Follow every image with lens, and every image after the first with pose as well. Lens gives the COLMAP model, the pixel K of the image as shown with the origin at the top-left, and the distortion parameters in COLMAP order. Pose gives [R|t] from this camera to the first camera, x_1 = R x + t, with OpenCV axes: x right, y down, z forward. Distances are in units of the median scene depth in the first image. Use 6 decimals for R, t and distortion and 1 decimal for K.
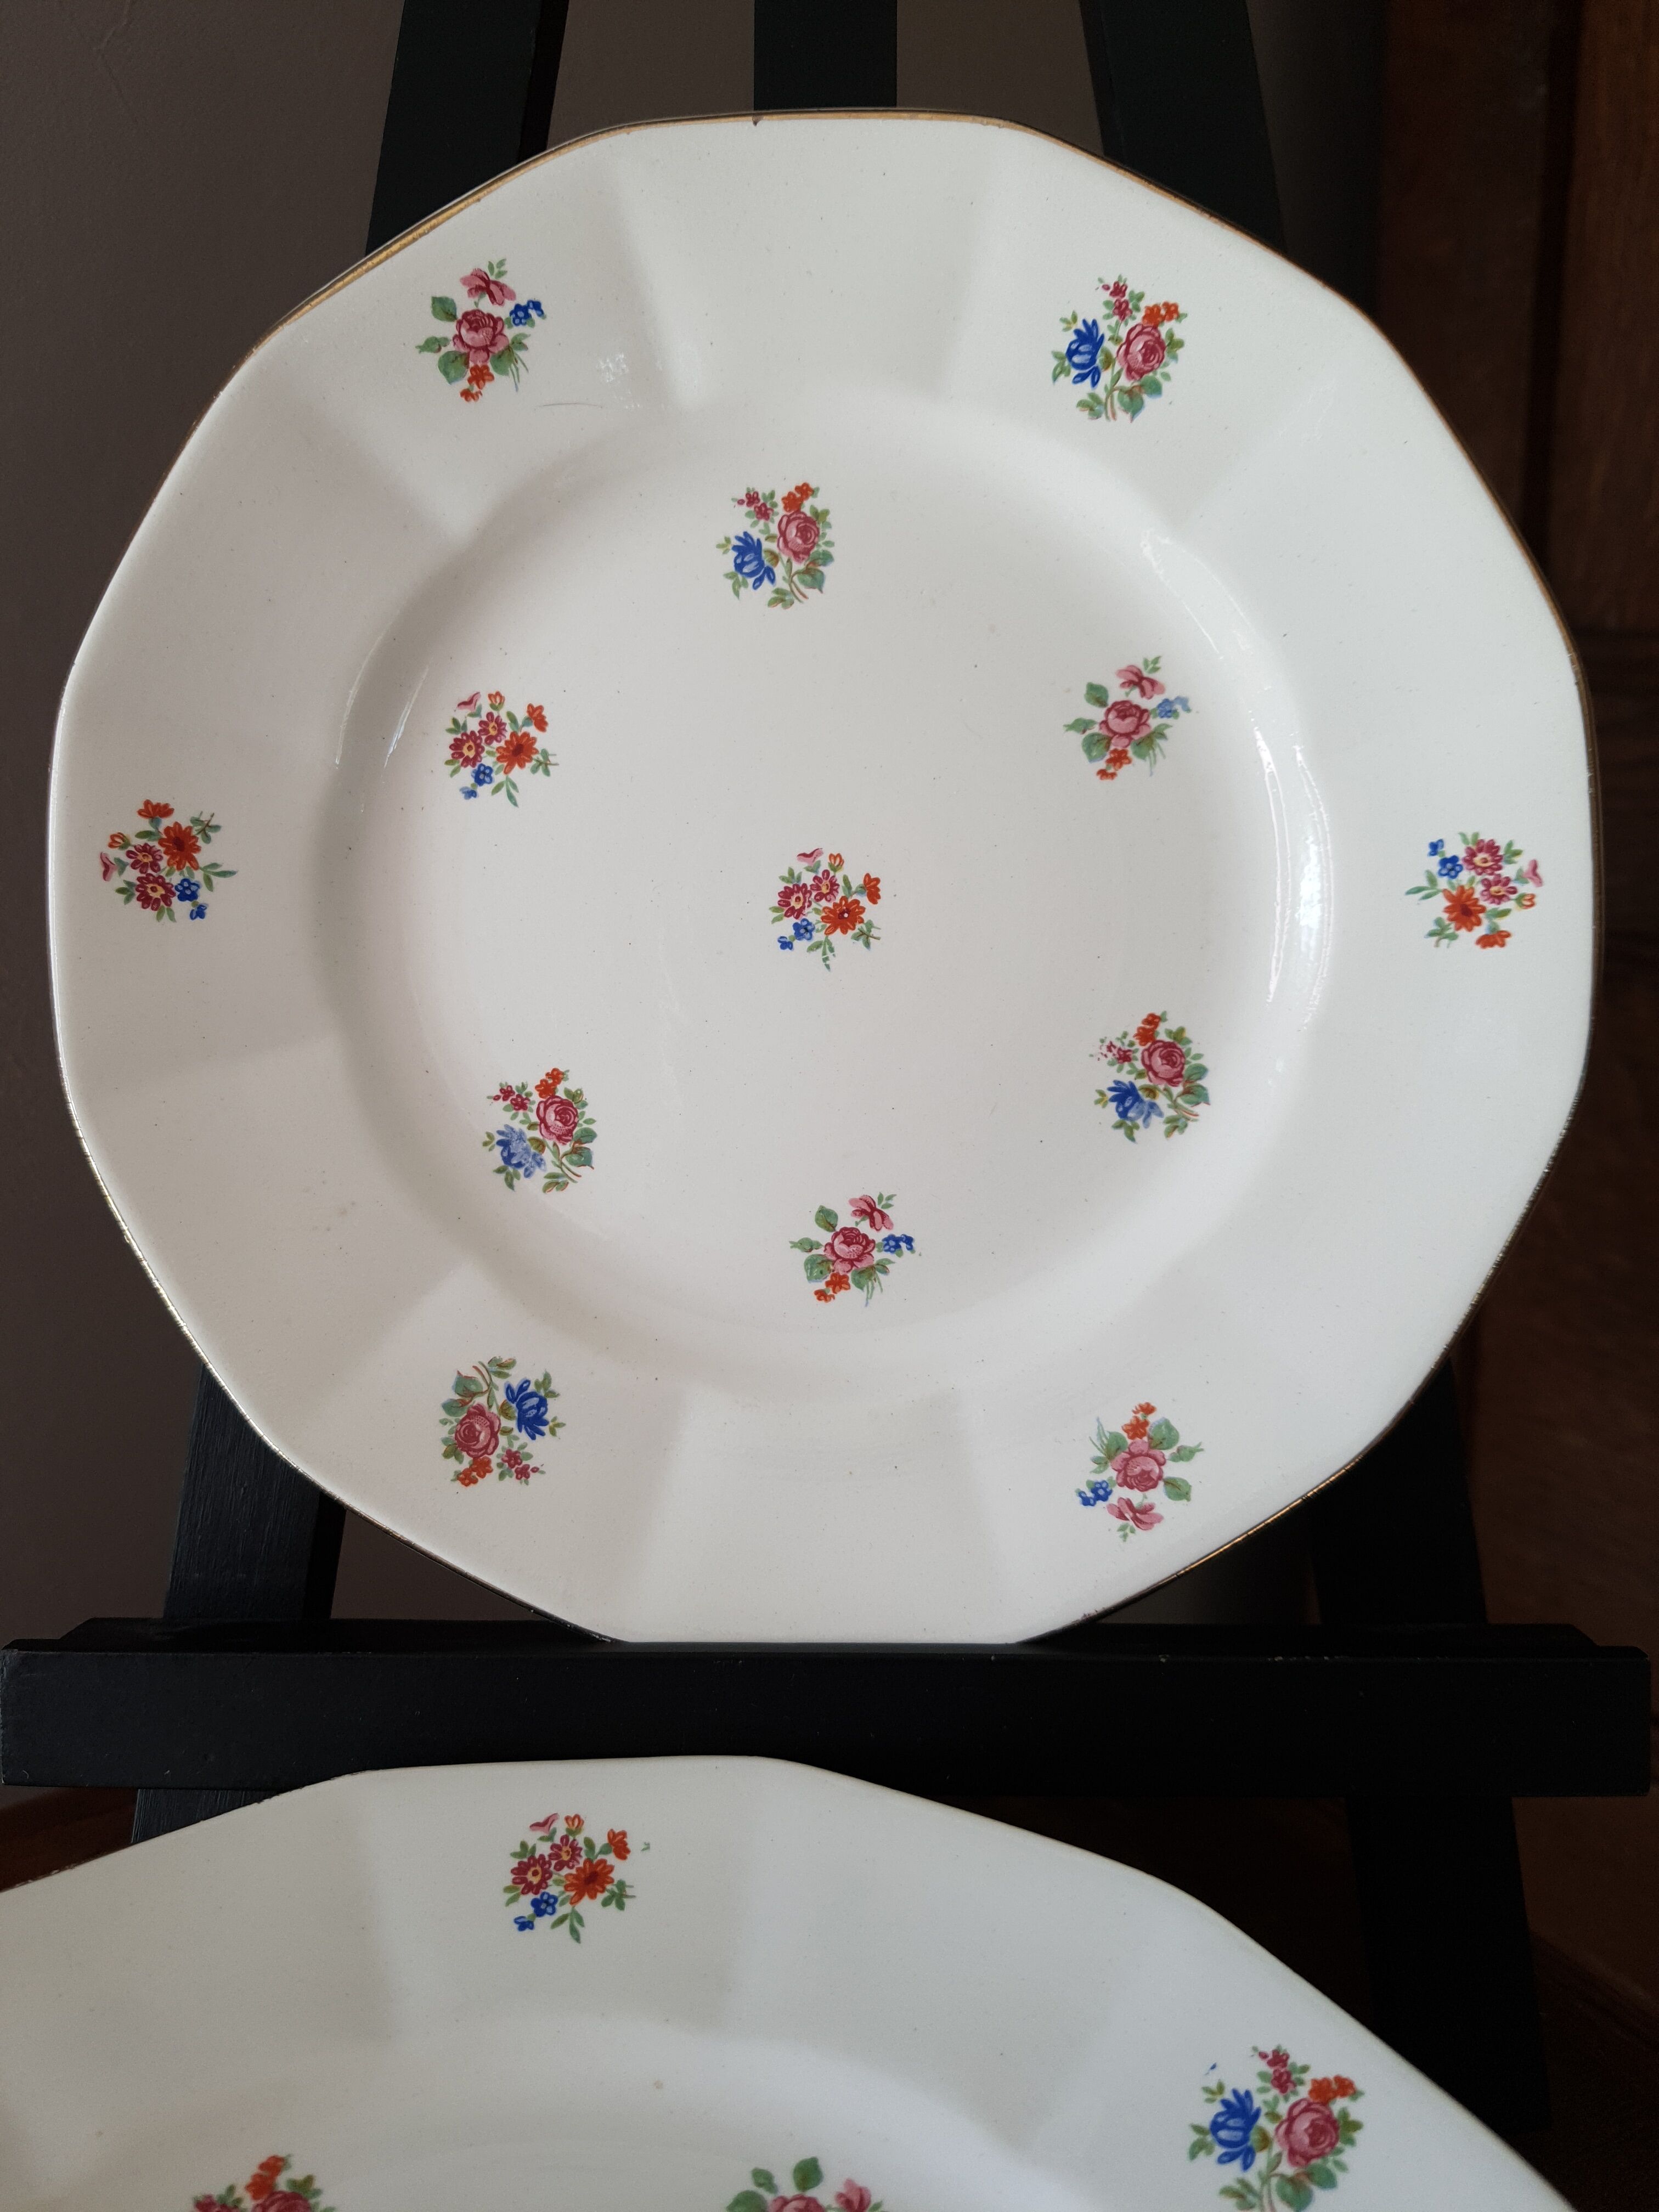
lens RADIAL K [[1755.3, 0, 824.6], [0, 1755.3, 1052.8], [0, 0, 1]] dist [0.130372, -0.378038]
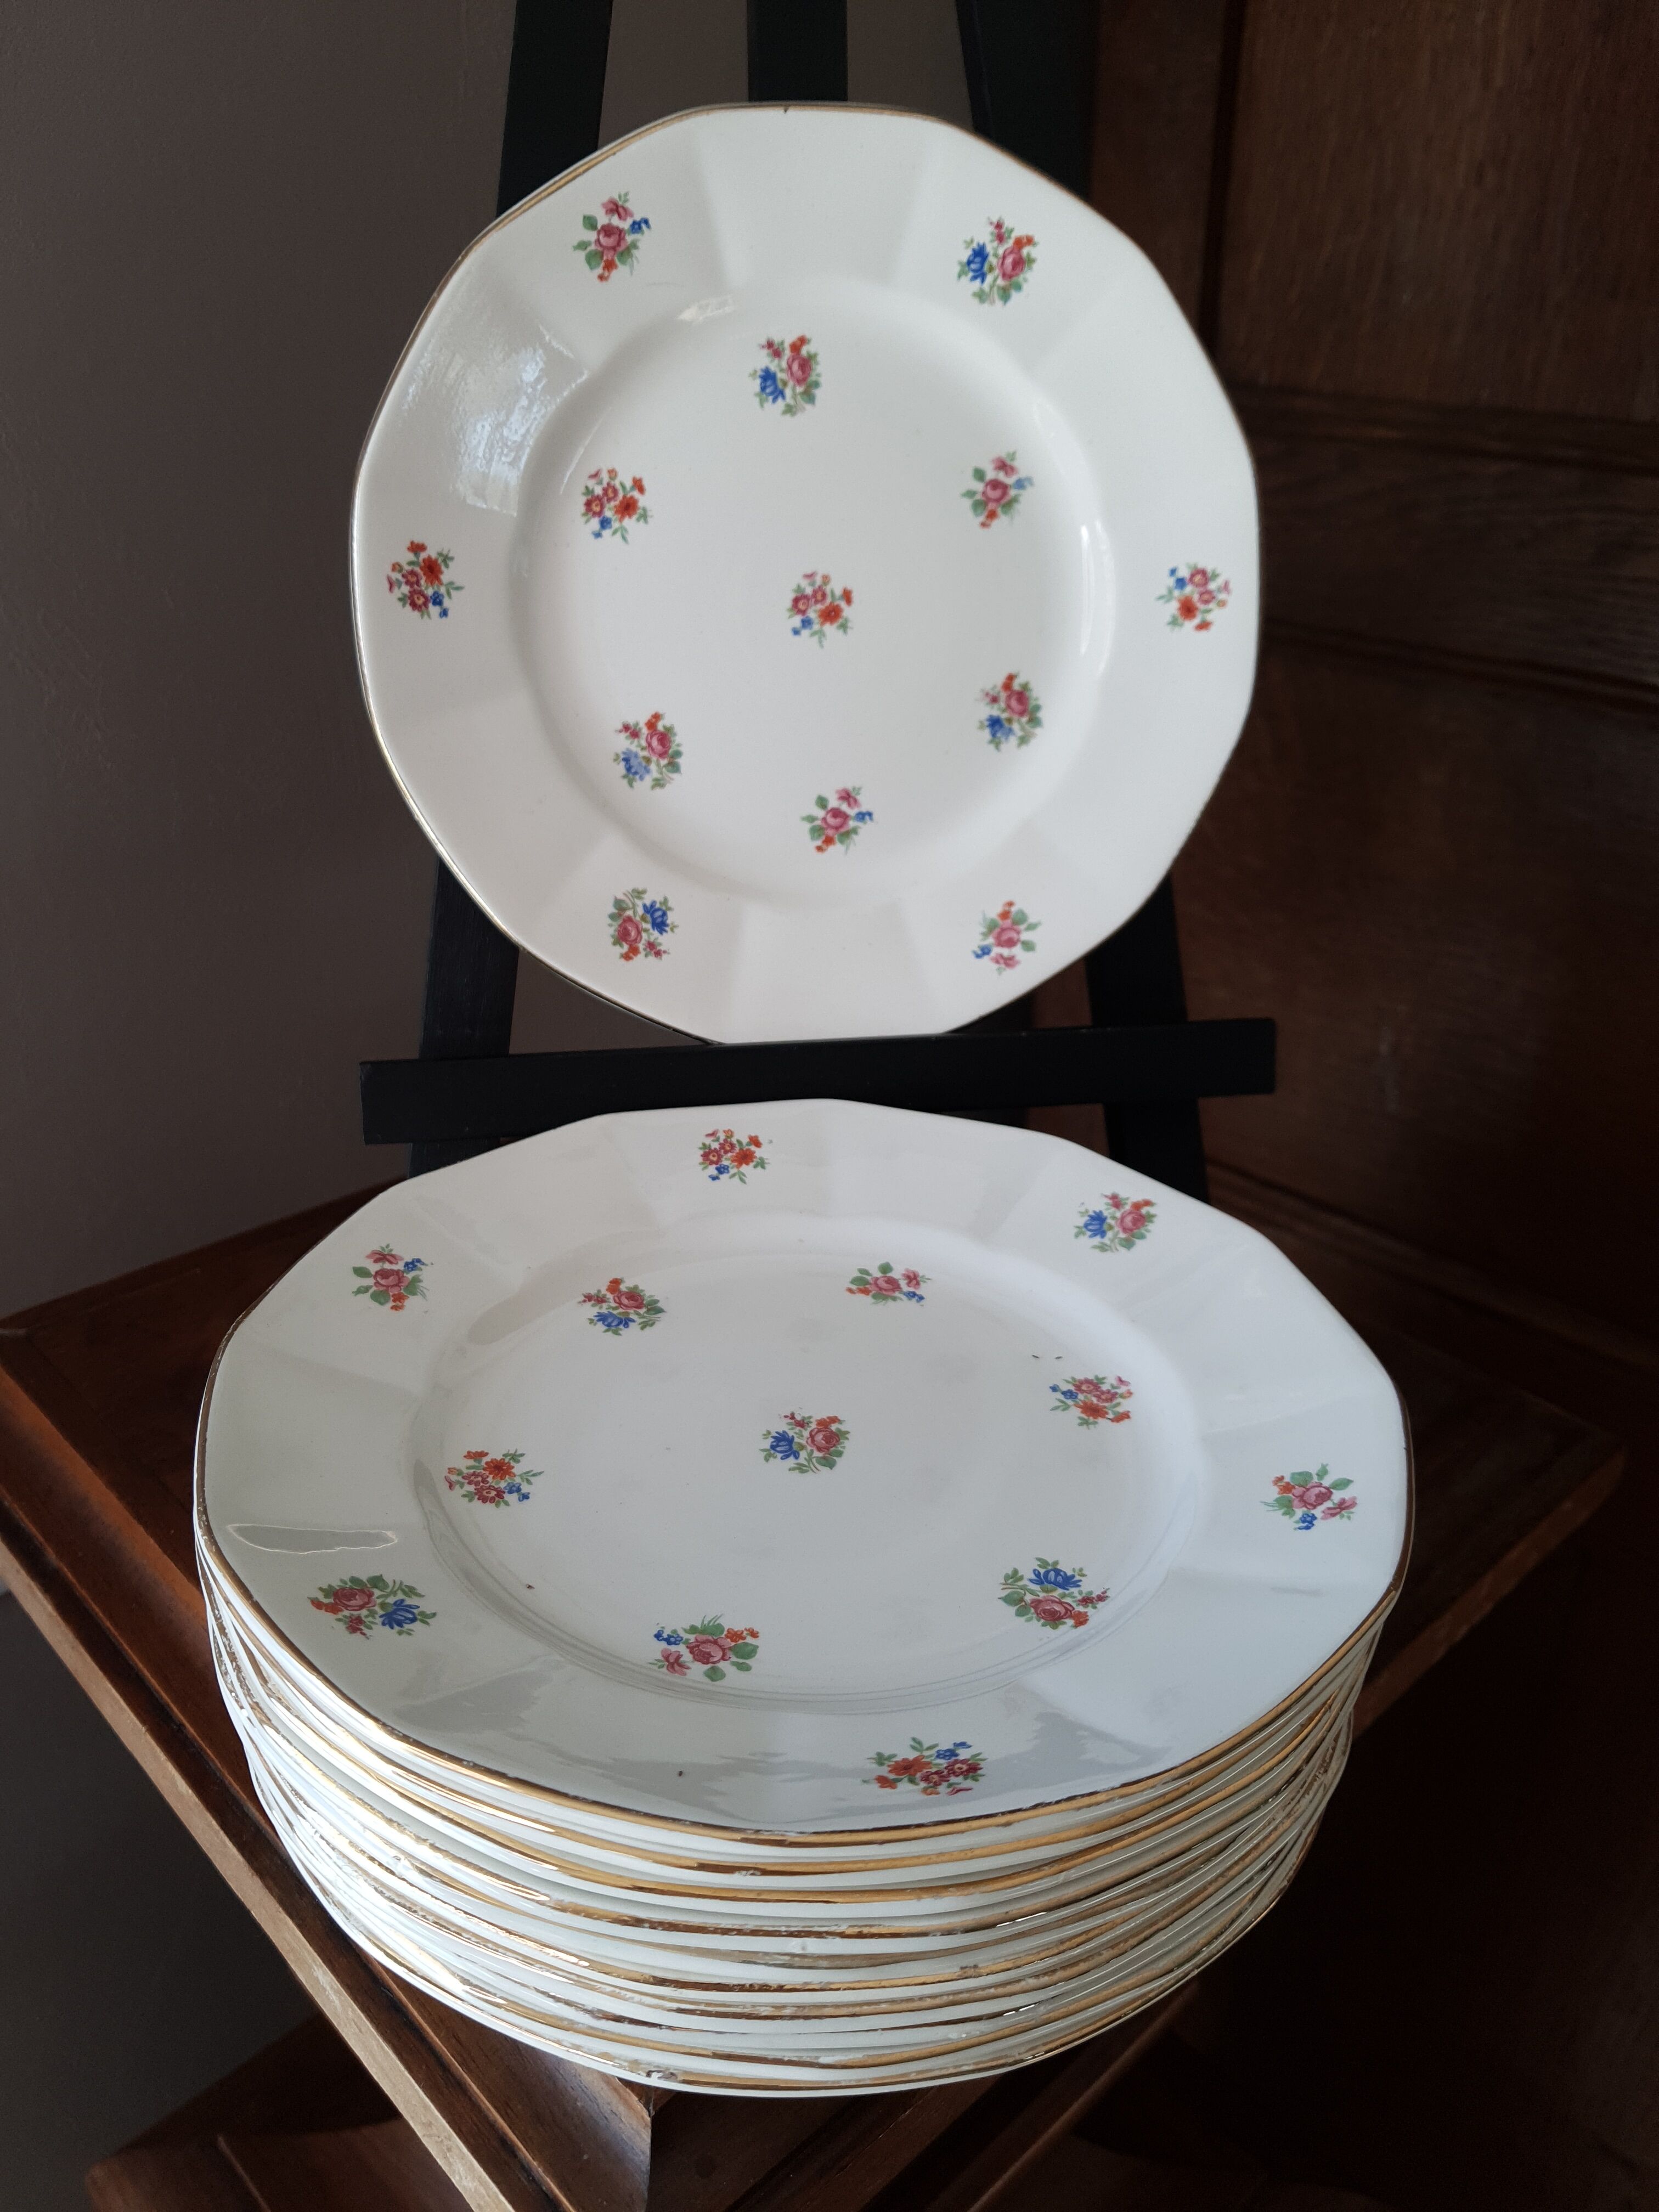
lens RADIAL K [[1755.3, 0, 824.6], [0, 1755.3, 1052.8], [0, 0, 1]] dist [0.130372, -0.378038]
pose [[0.981697, -0.049659, 0.183863, -0.318979], [0.017451, 0.984802, 0.172803, 0.040366], [-0.189650, -0.166432, 0.967643, -0.664465]]
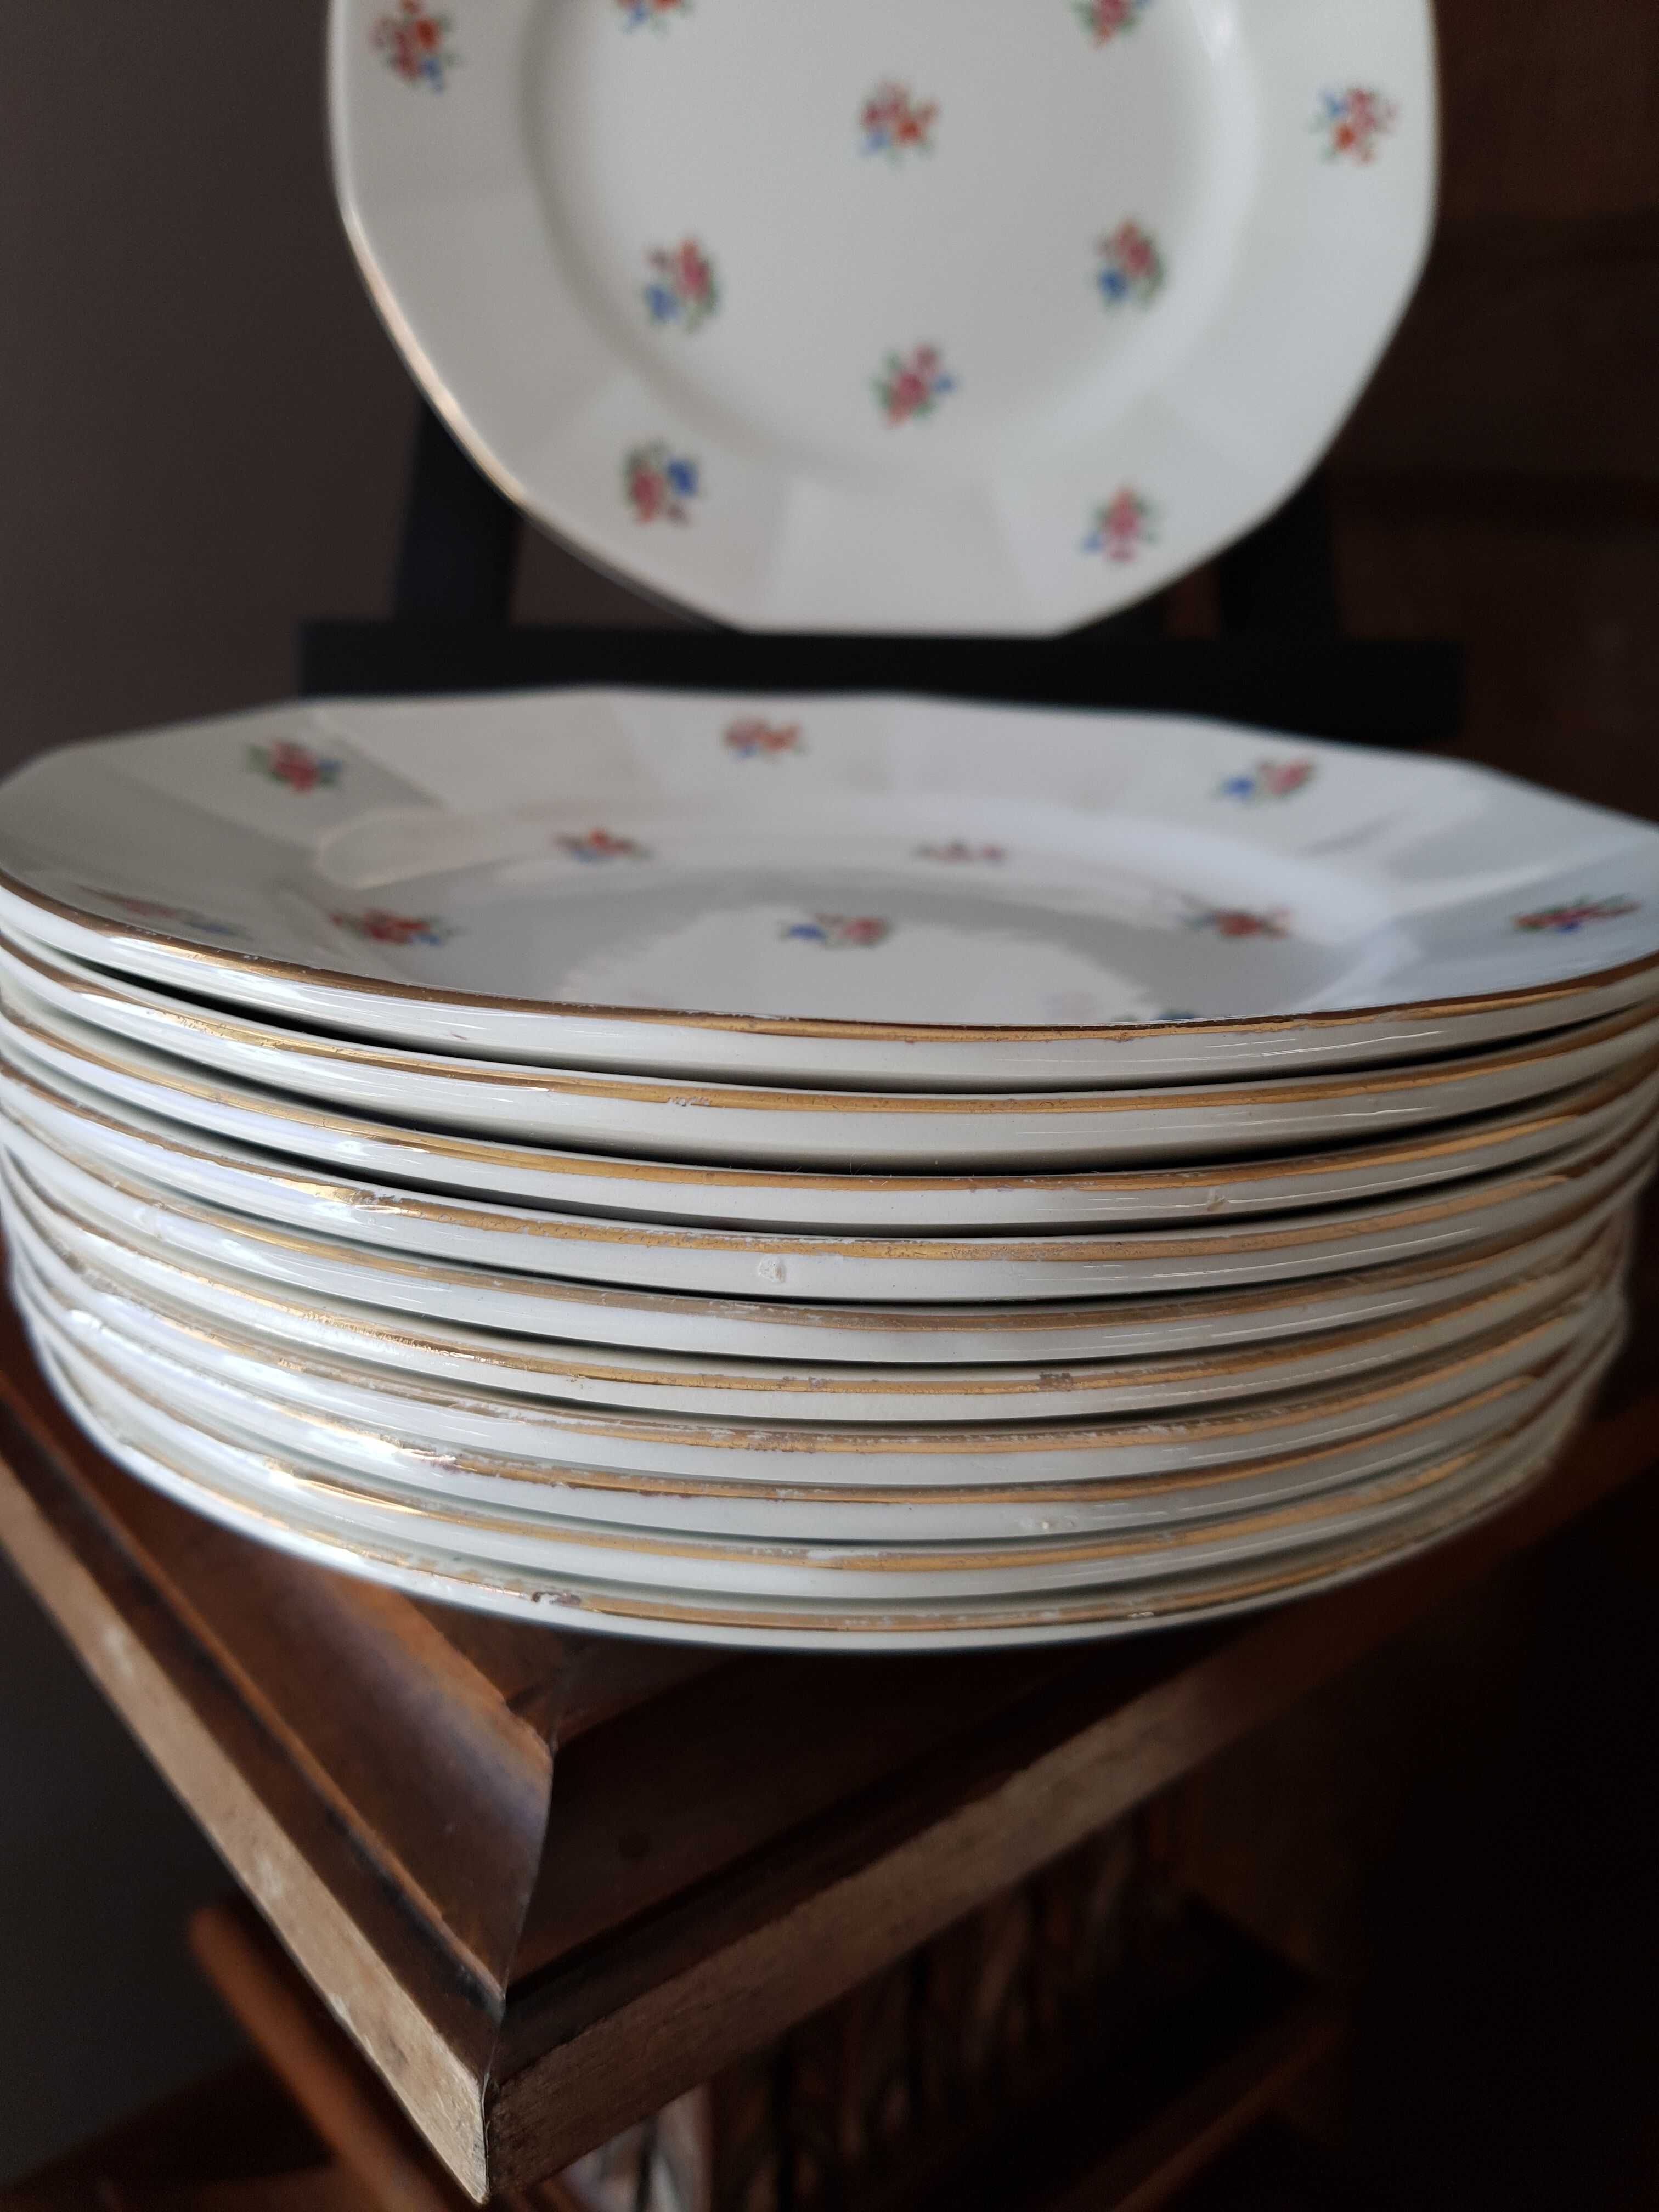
lens RADIAL K [[1859.0, 0, 829.5], [0, 1859.0, 1106.0], [0, 0, 1]] dist [-0.072541, -0.002818]
pose [[0.990208, -0.008804, 0.139325, -0.250001], [-0.003693, 0.996008, 0.089182, 0.541221], [-0.139554, -0.088824, 0.986223, -0.429389]]
